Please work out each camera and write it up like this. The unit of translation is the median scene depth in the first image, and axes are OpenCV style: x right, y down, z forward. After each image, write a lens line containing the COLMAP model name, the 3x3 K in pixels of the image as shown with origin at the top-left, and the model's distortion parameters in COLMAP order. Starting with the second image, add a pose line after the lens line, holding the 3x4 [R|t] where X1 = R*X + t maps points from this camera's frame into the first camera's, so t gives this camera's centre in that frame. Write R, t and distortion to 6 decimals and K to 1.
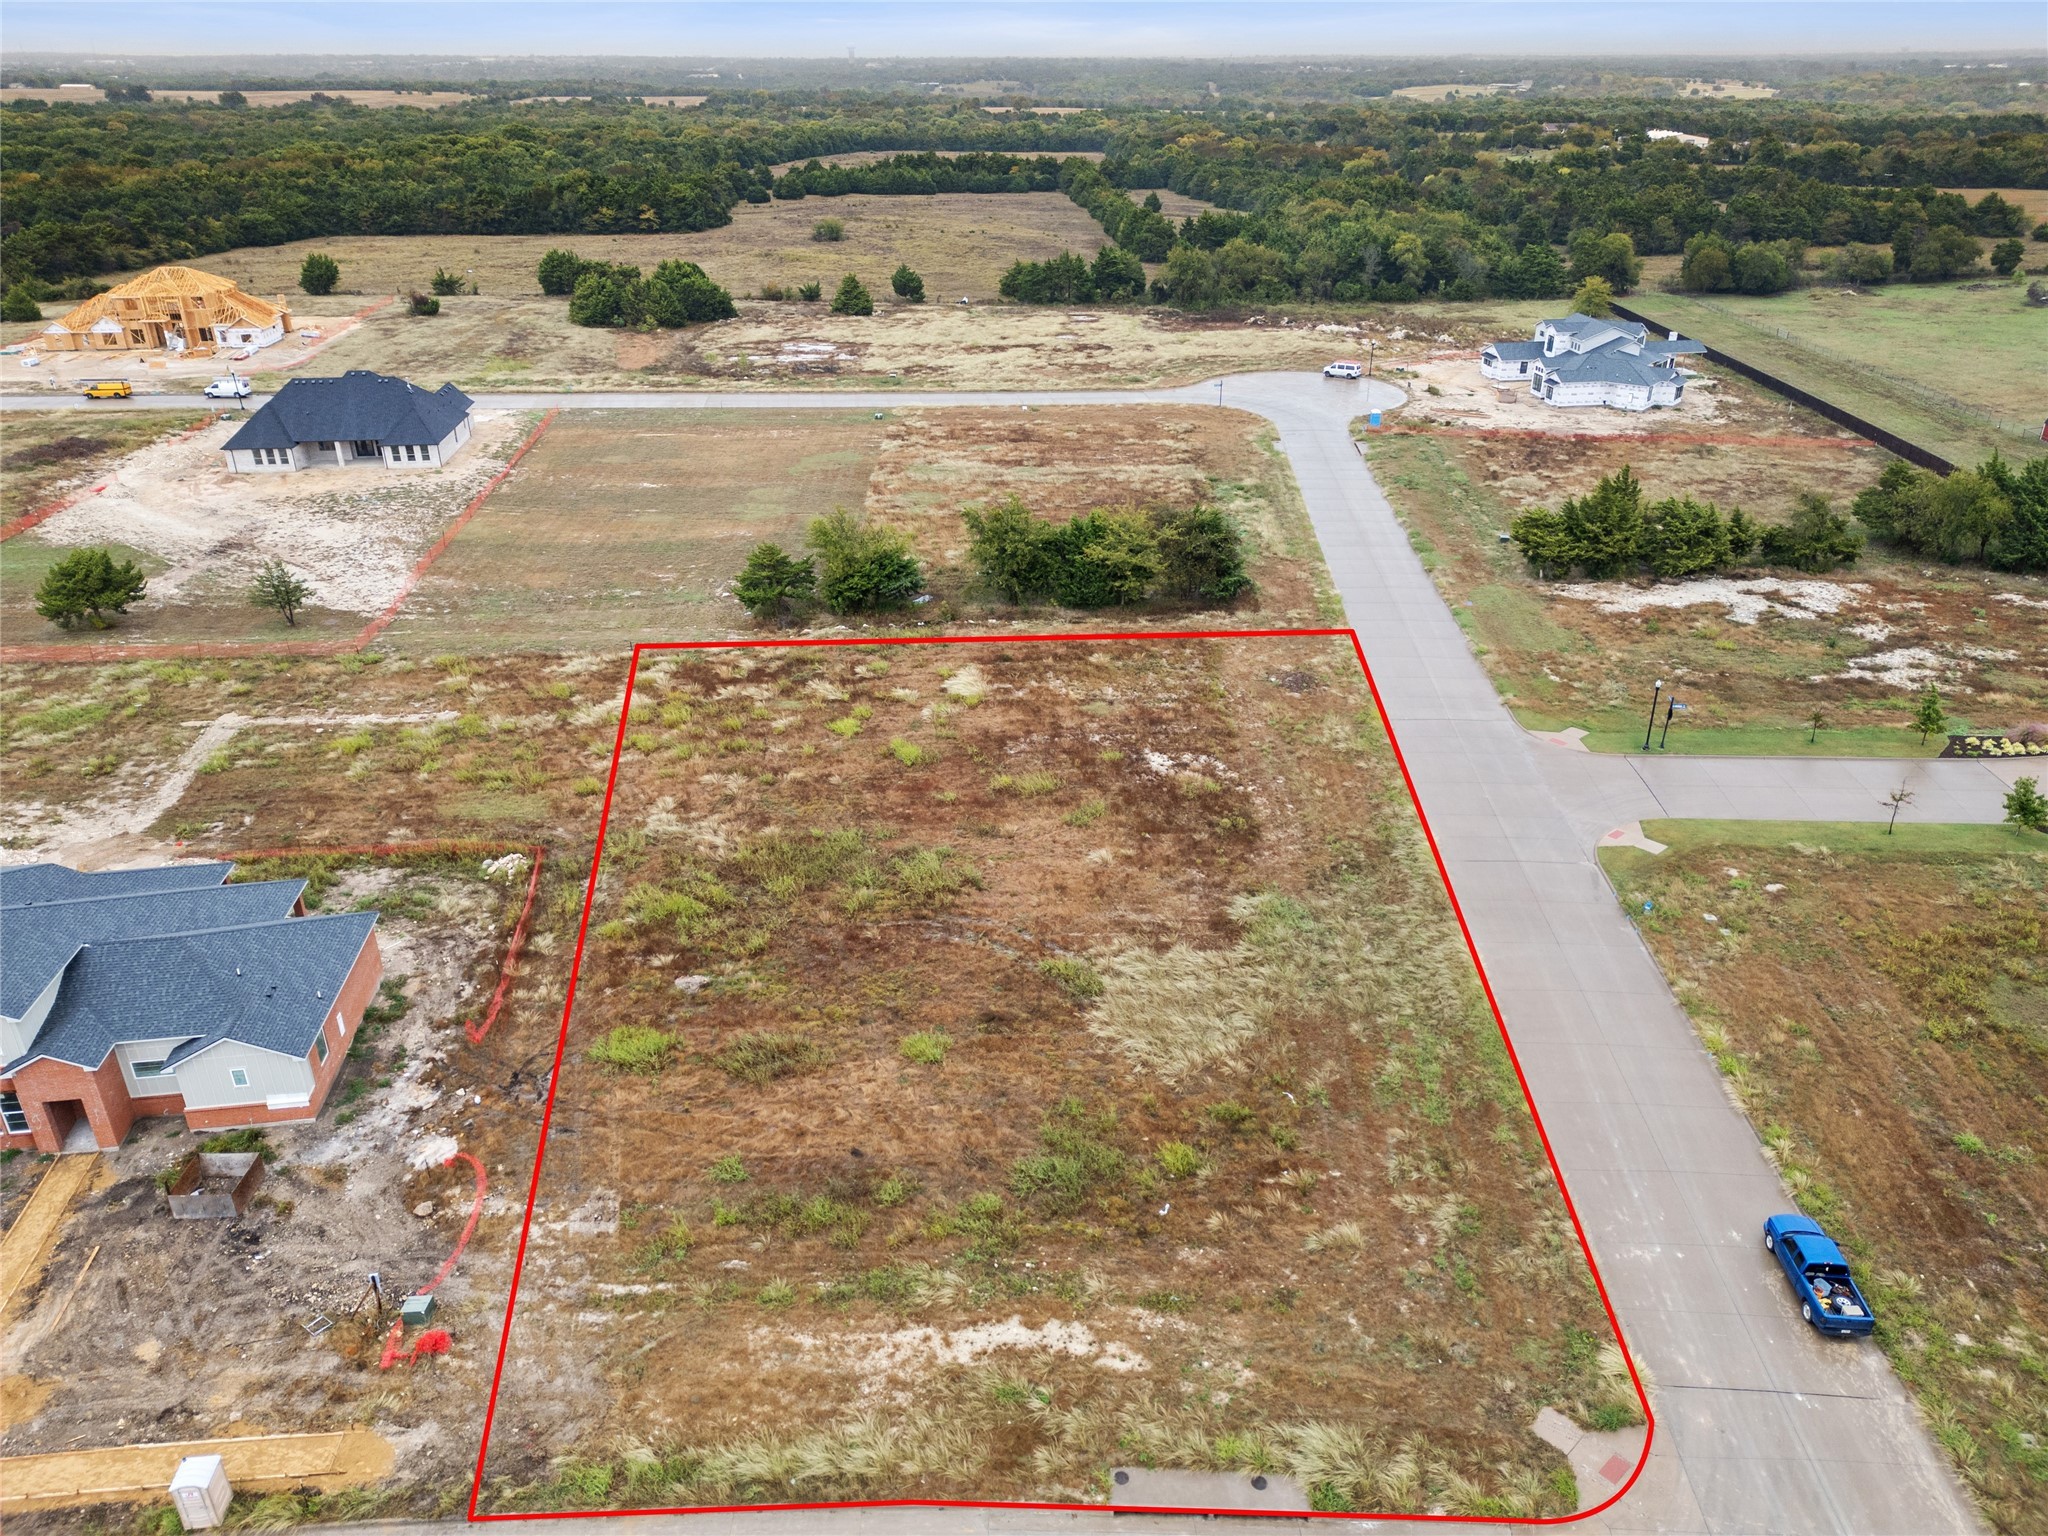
lens RADIAL K [[1444.8, 0, 1024.0], [0, 1444.8, 768.0], [0, 0, 1]] dist [0.065665, -0.063513]
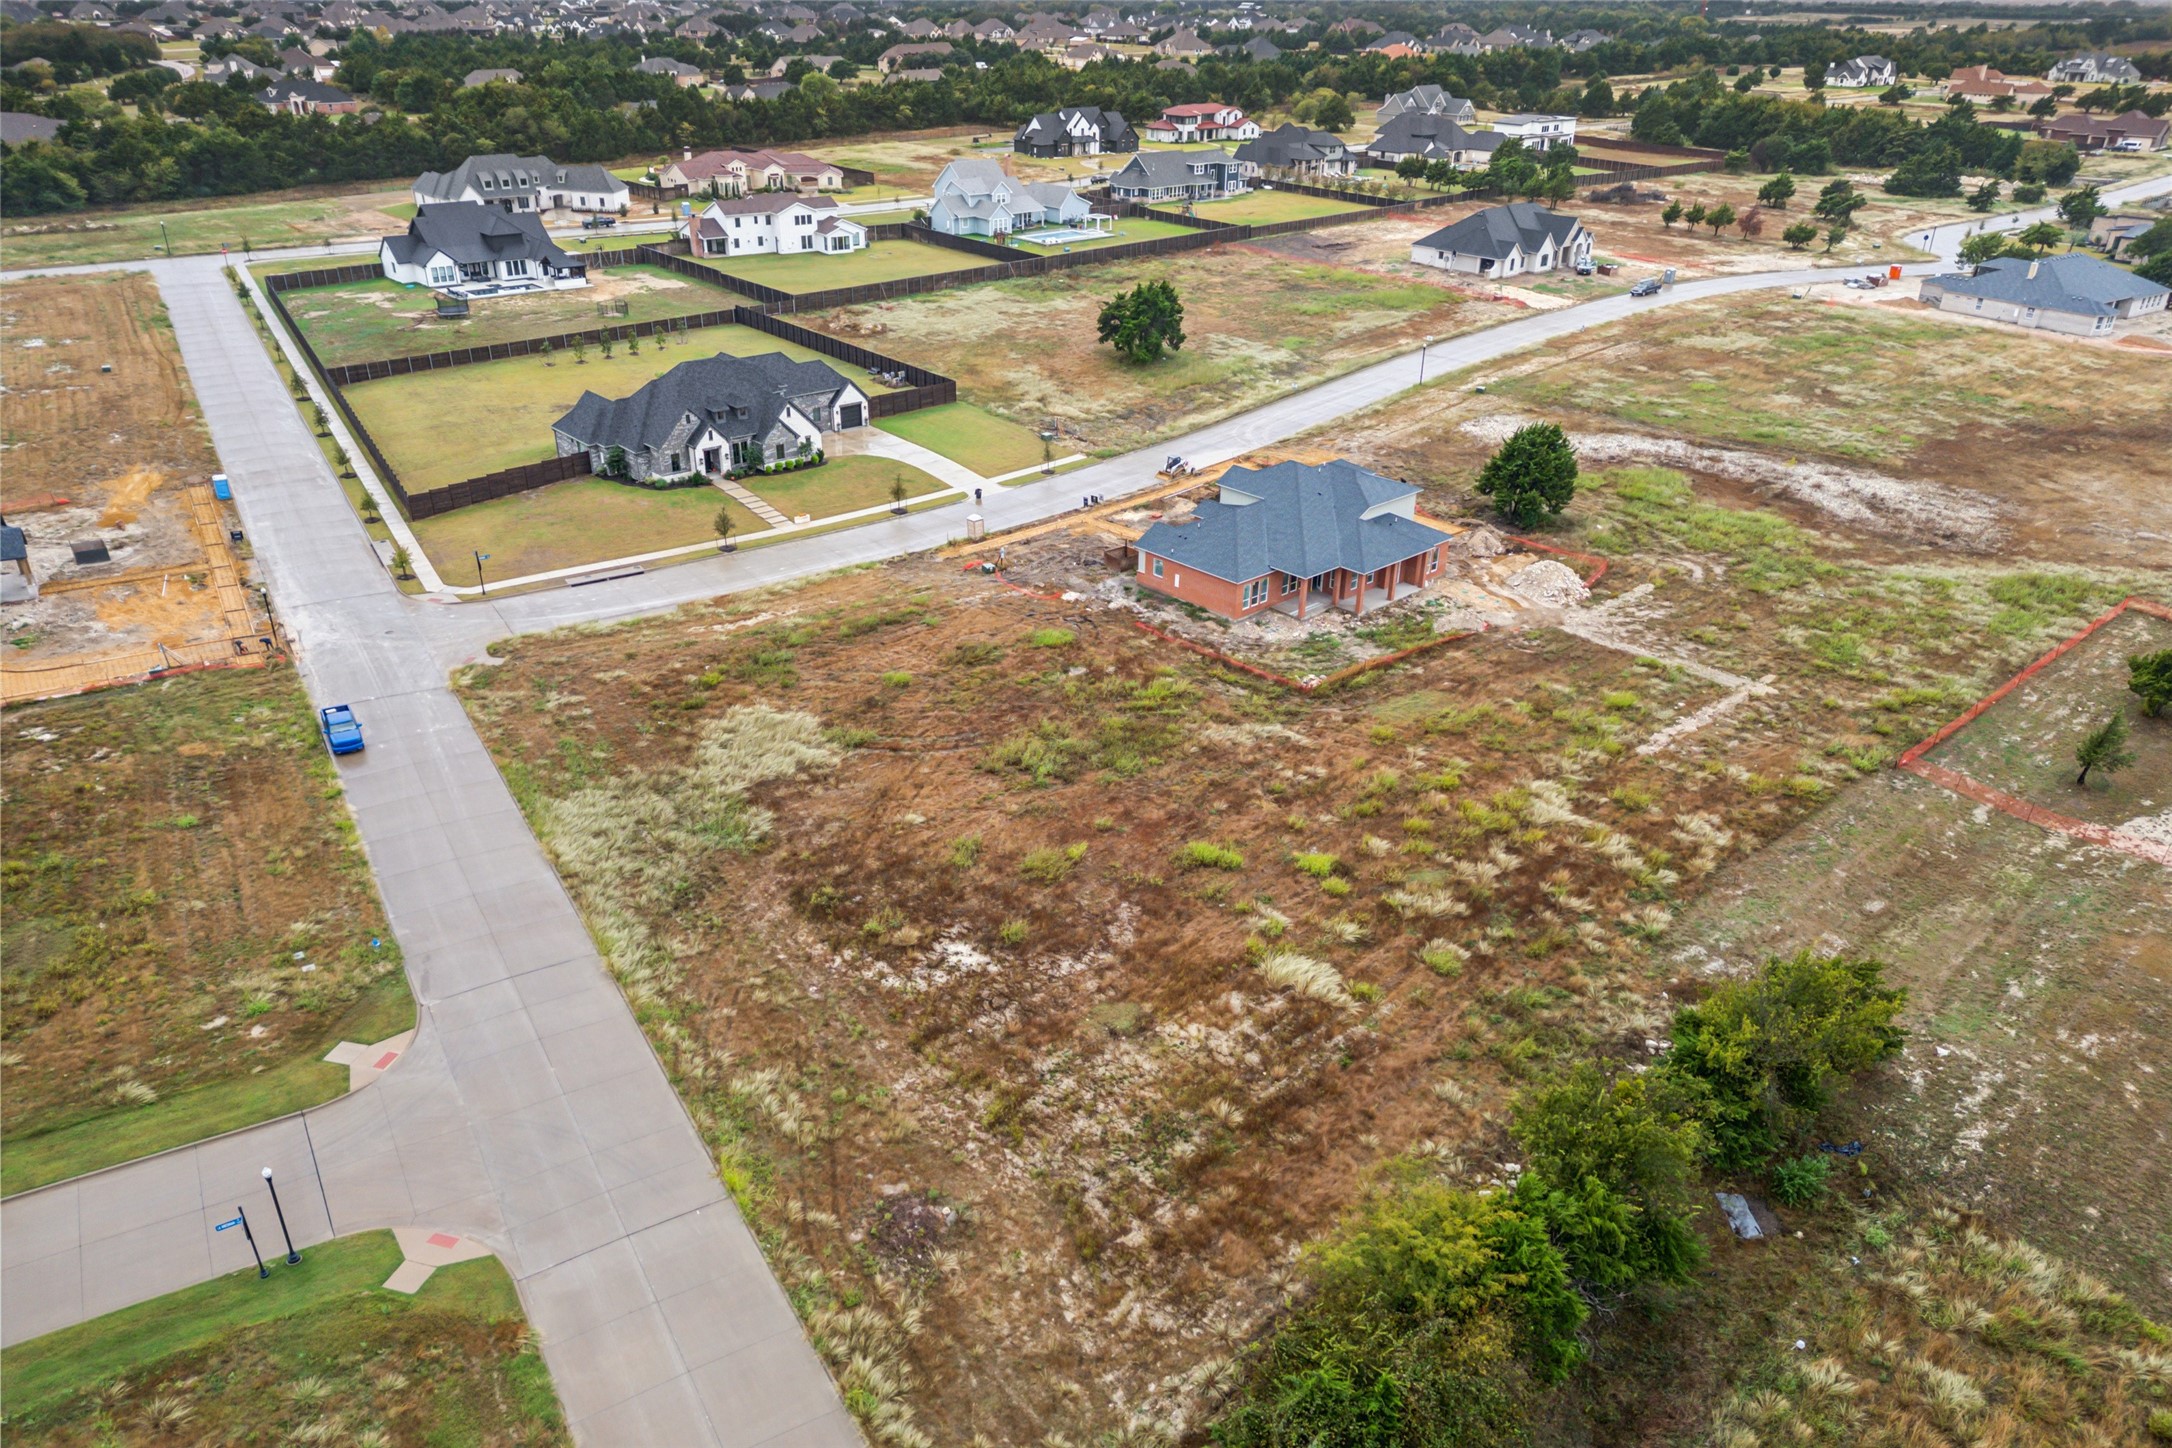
lens RADIAL K [[1497.1, 0, 1095.6], [0, 1497.1, 803.3], [0, 0, 1]] dist [0.100736, -0.139053]
pose [[-0.814327, 0.278392, -0.509284, 0.445752], [-0.261927, 0.606762, 0.750489, -0.718044], [0.517945, 0.744538, -0.421184, 1.359873]]
